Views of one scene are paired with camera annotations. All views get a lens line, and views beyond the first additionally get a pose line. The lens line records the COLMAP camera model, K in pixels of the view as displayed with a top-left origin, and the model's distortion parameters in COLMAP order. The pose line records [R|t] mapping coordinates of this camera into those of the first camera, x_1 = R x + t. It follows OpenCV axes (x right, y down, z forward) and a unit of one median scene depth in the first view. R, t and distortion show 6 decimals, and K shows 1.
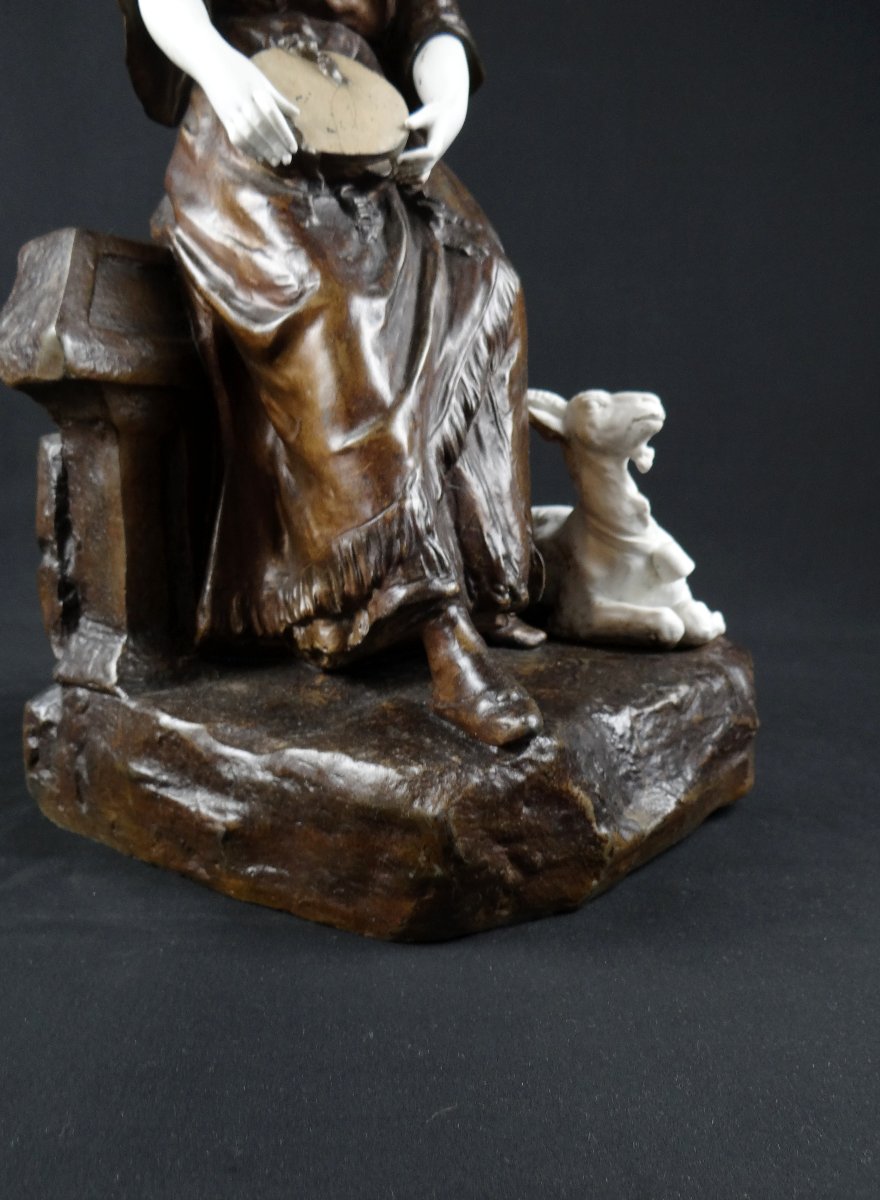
lens RADIAL K [[963.5, 0, 409.9], [0, 963.5, 599.4], [0, 0, 1]] dist [-0.000876, -0.000553]
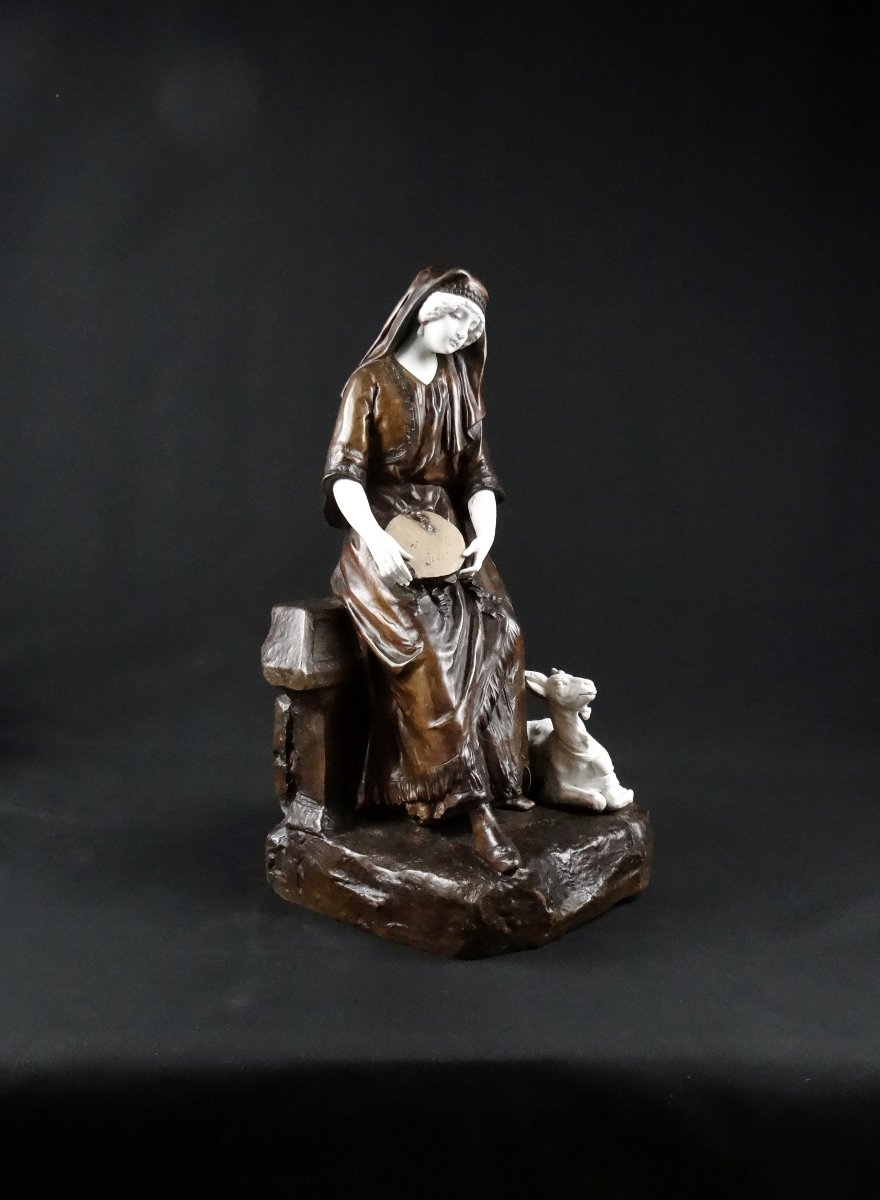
lens RADIAL K [[963.5, 0, 409.9], [0, 963.5, 599.4], [0, 0, 1]] dist [-0.000876, -0.000553]
pose [[0.998472, 0.010521, -0.054253, -0.006661], [-0.013542, 0.998360, -0.055619, -0.293875], [0.053579, 0.056269, 0.996977, -1.069662]]
